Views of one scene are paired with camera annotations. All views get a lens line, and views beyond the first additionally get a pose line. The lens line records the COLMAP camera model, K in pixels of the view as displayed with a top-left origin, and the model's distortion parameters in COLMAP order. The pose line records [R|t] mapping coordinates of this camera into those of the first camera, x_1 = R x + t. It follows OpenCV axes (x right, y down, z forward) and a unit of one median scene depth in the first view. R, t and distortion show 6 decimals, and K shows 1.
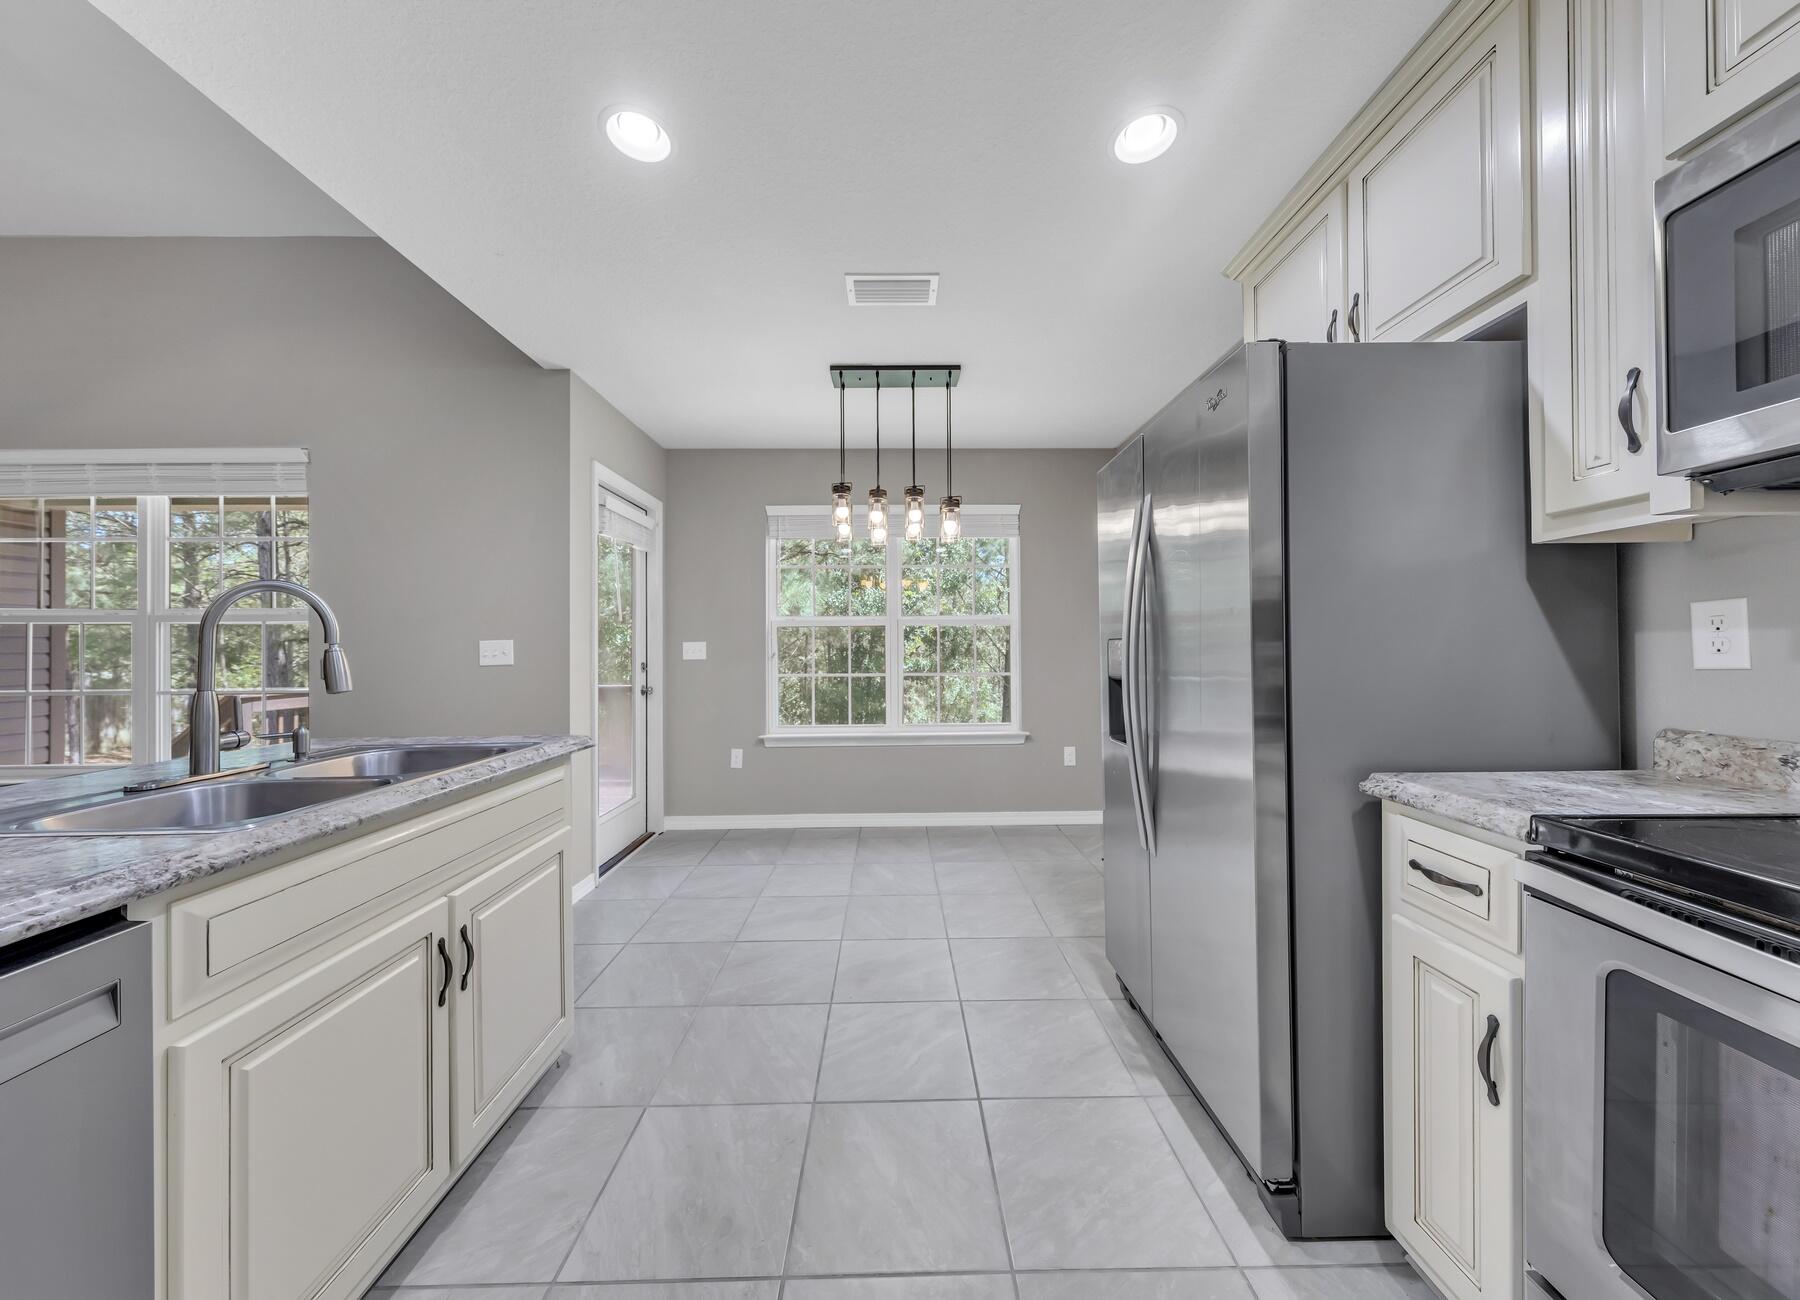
lens RADIAL K [[592.3, 0, 902.7], [0, 592.3, 646.5], [0, 0, 1]] dist [0.002061, 0.000283]
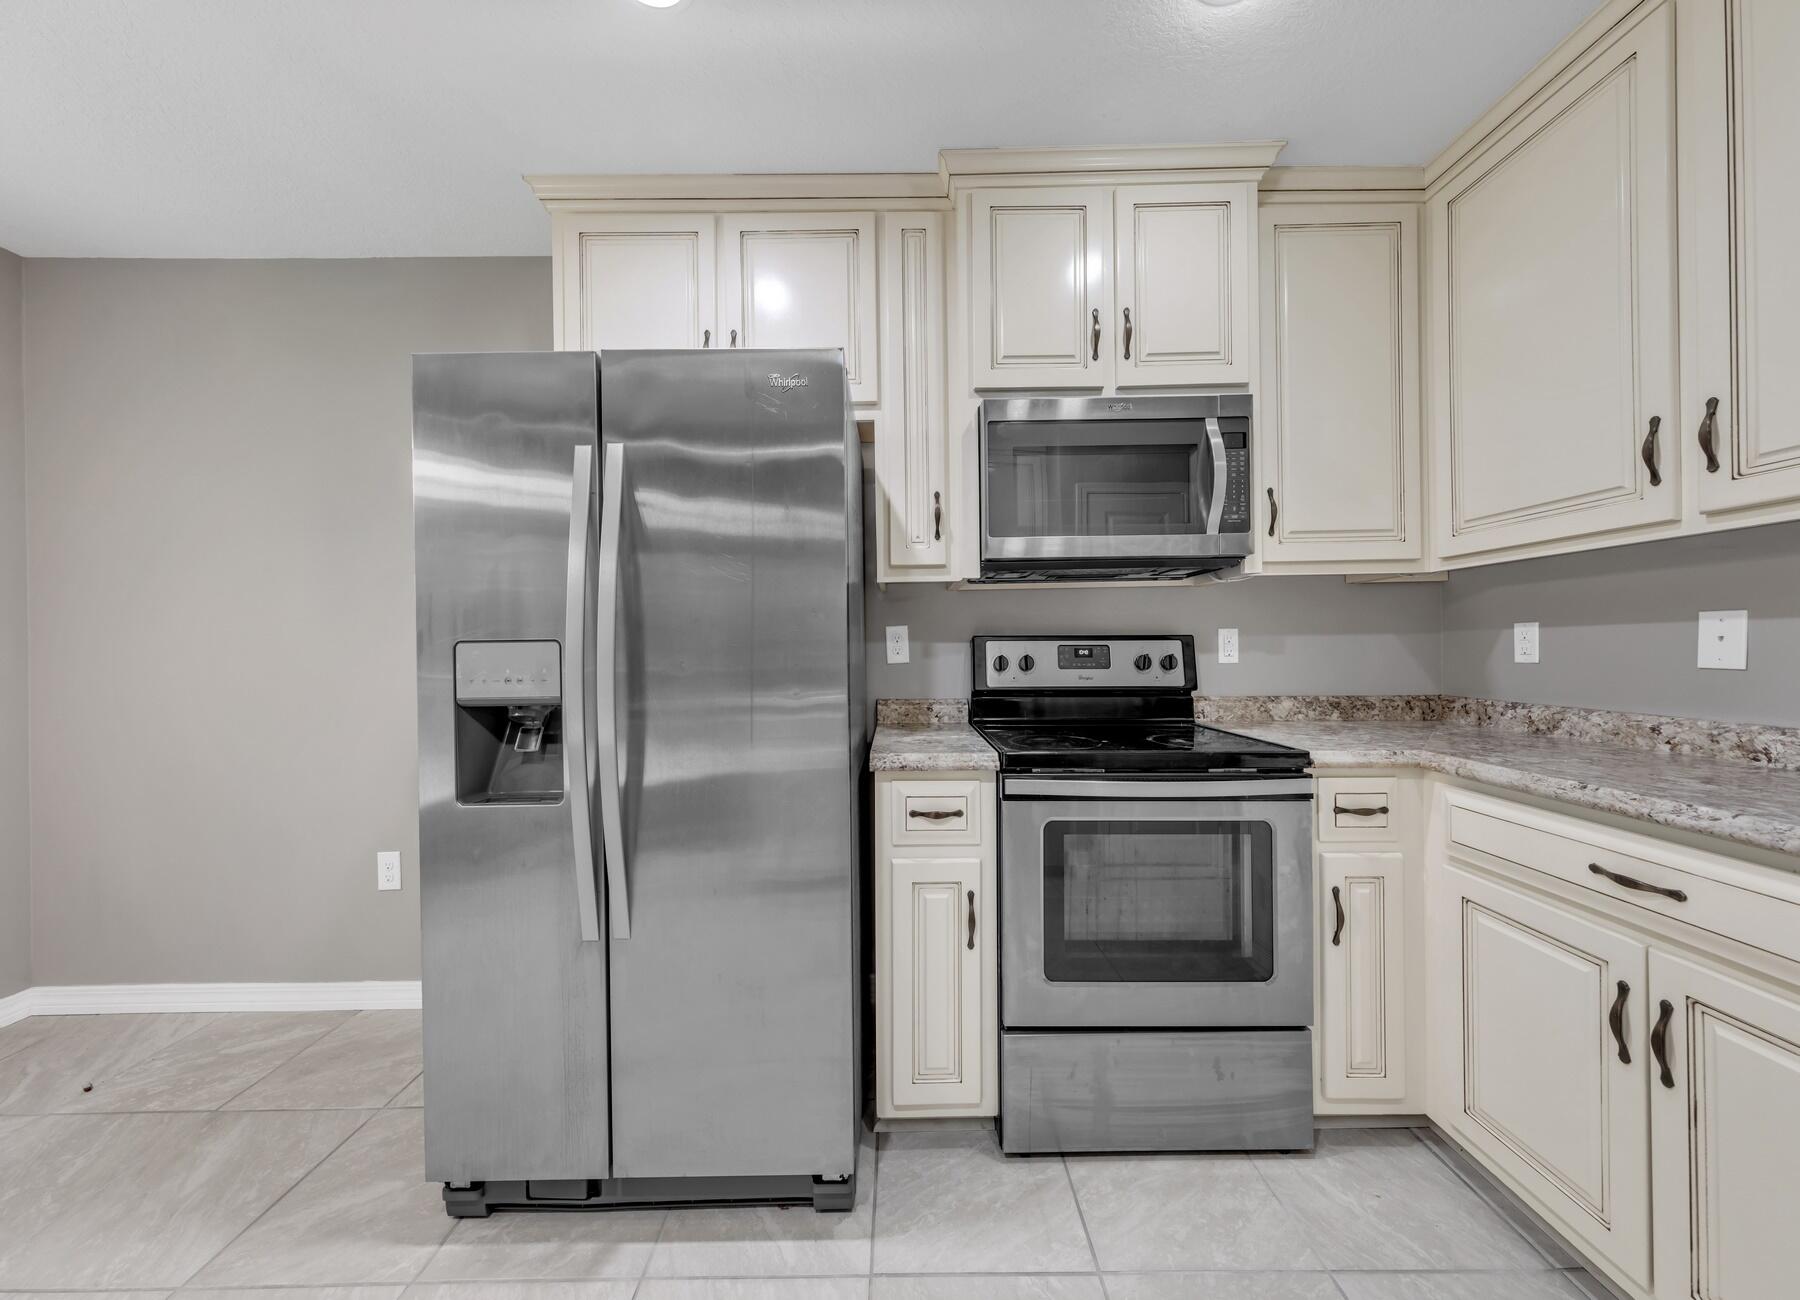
lens RADIAL K [[592.3, 0, 902.7], [0, 592.3, 646.5], [0, 0, 1]] dist [0.002061, 0.000283]
pose [[0.016106, 0.009656, 0.999824, -0.177015], [0.007034, 0.999928, -0.009771, 0.001522], [-0.999846, 0.007190, 0.016037, 0.373812]]
